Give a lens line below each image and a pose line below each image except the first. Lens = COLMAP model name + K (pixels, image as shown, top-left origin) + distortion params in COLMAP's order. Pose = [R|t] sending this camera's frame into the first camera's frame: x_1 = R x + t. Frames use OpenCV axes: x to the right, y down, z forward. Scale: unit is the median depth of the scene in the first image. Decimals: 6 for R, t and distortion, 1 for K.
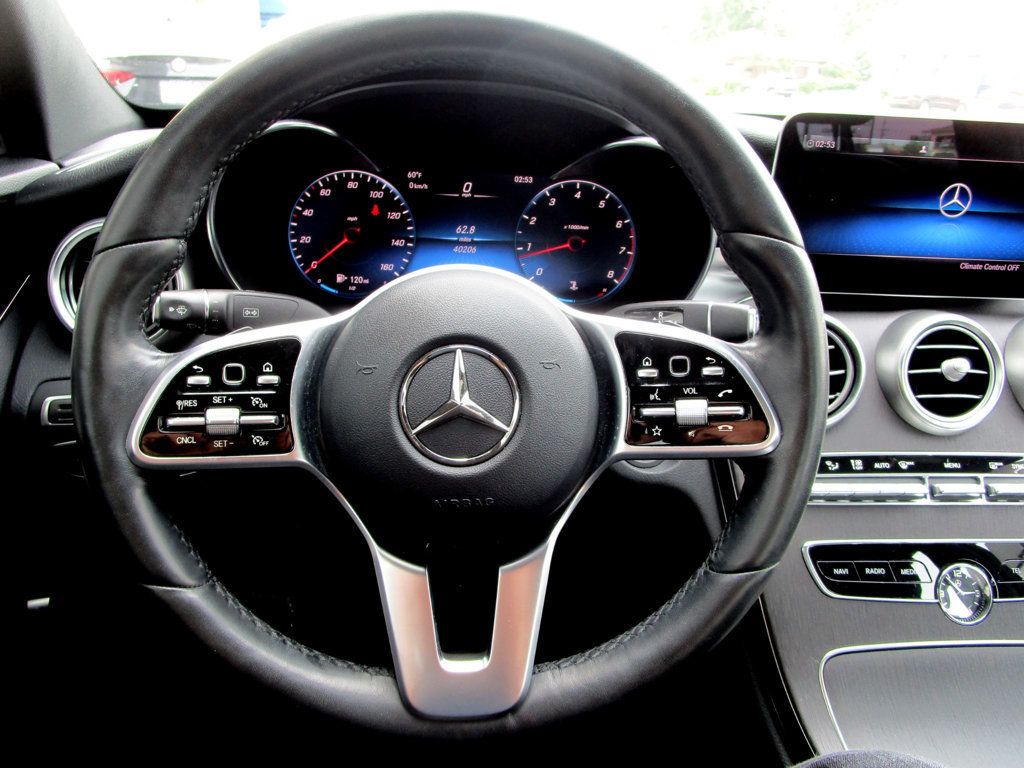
lens RADIAL K [[730.4, 0, 505.8], [0, 730.4, 381.6], [0, 0, 1]] dist [-0.028655, 0.008006]
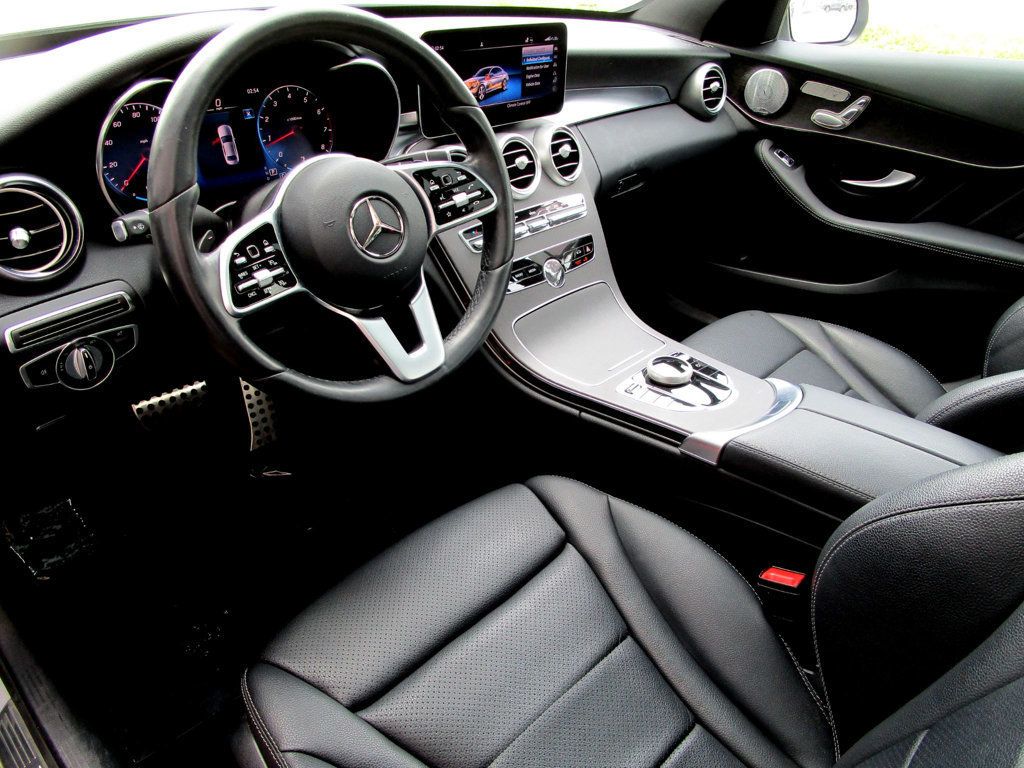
lens RADIAL K [[730.4, 0, 516.5], [0, 730.4, 380.3], [0, 0, 1]] dist [-0.028655, 0.008006]
pose [[0.736111, -0.367322, 0.568520, -0.710943], [0.246464, 0.927734, 0.280293, -0.027709], [-0.630394, -0.066207, 0.773447, -0.529404]]
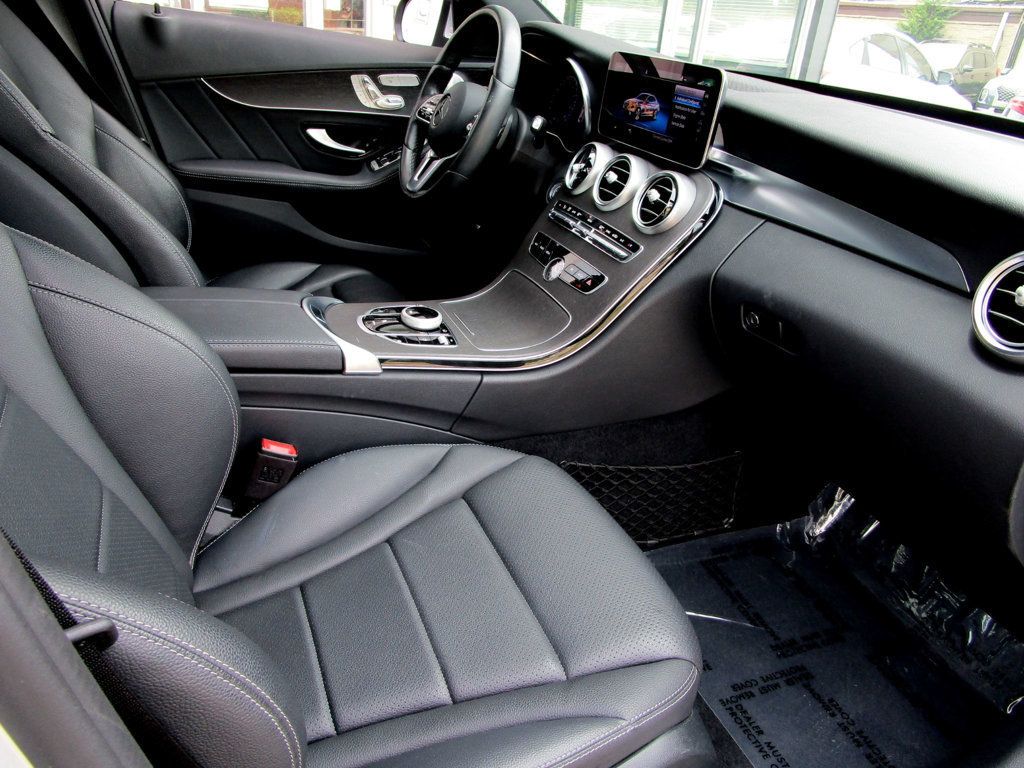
lens RADIAL K [[730.4, 0, 513.4], [0, 730.4, 387.8], [0, 0, 1]] dist [-0.028655, 0.008006]
pose [[0.334874, 0.417192, -0.844873, 2.597540], [-0.451686, 0.857982, 0.244635, 0.118172], [0.826946, 0.299696, 0.475755, -0.032802]]
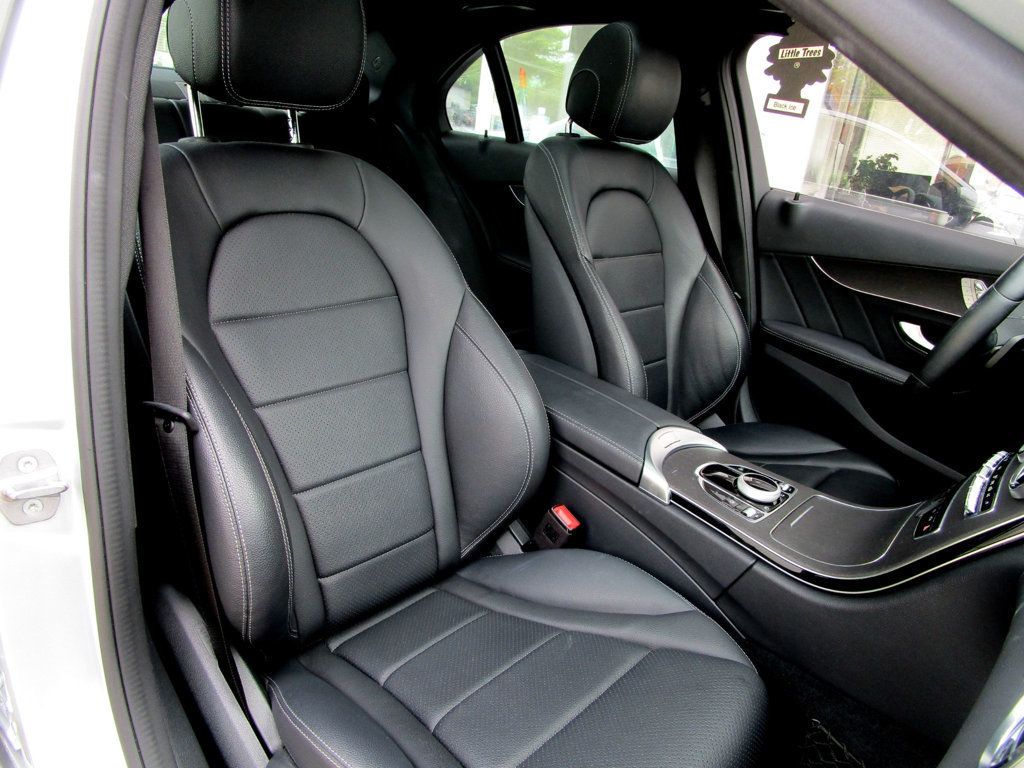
lens RADIAL K [[730.4, 0, 507.3], [0, 730.4, 394.0], [0, 0, 1]] dist [-0.028655, 0.008006]
pose [[-0.699168, 0.124061, -0.704112, 2.529543], [-0.425634, 0.719069, 0.549341, -0.415392], [0.574457, 0.683775, -0.449946, 1.006810]]
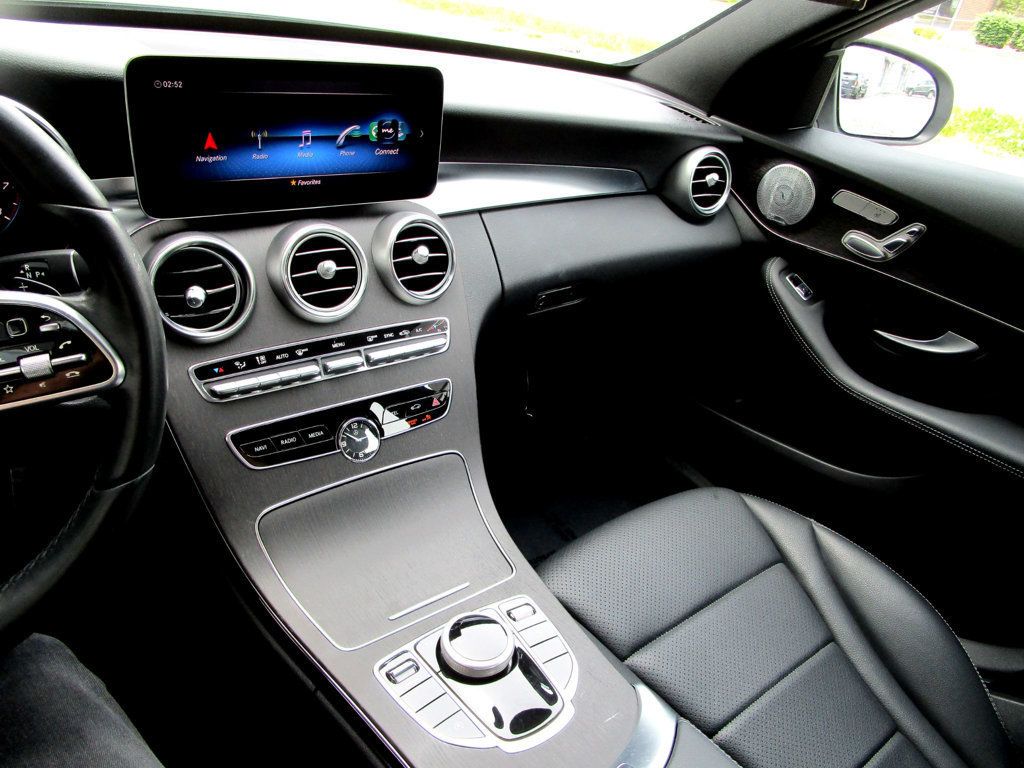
lens RADIAL K [[730.4, 0, 510.7], [0, 730.4, 391.1], [0, 0, 1]] dist [-0.028655, 0.008006]
pose [[0.834044, -0.222264, 0.504944, 0.211857], [0.117038, 0.965706, 0.231761, -0.069821], [-0.539140, -0.134202, 0.831455, -0.247541]]
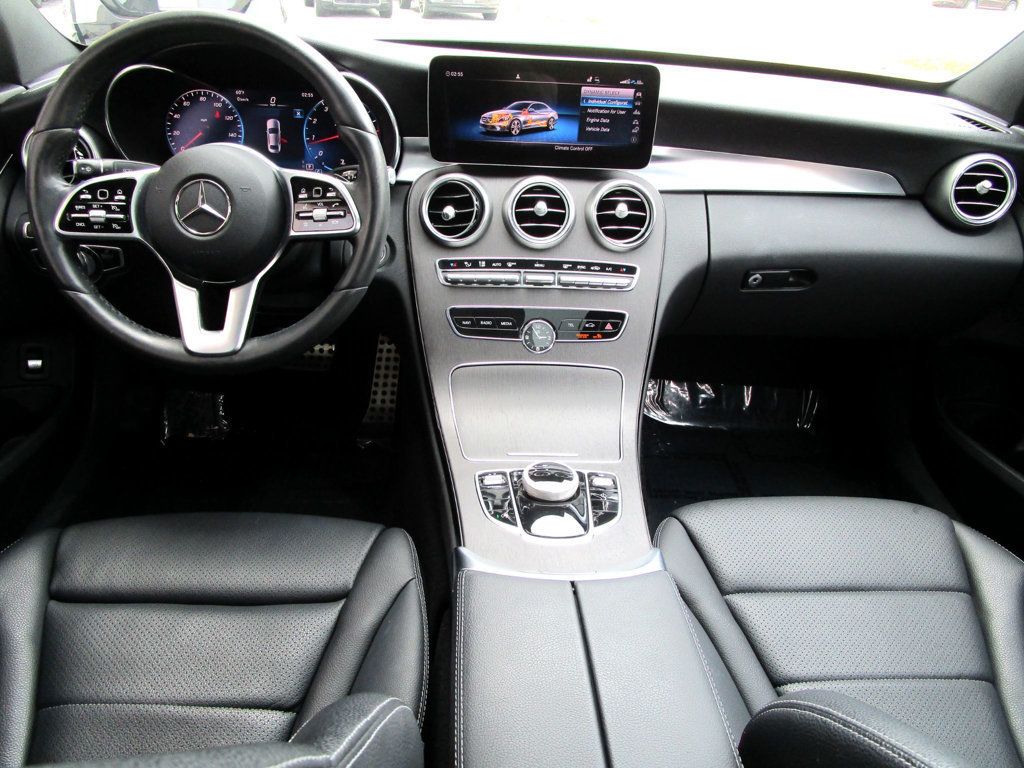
lens RADIAL K [[730.4, 0, 511.0], [0, 730.4, 379.5], [0, 0, 1]] dist [-0.028655, 0.008006]
pose [[0.999713, 0.010385, -0.021592, 0.609921], [-0.007830, 0.993309, 0.115224, 0.192661], [0.022644, -0.115022, 0.993105, -0.791790]]
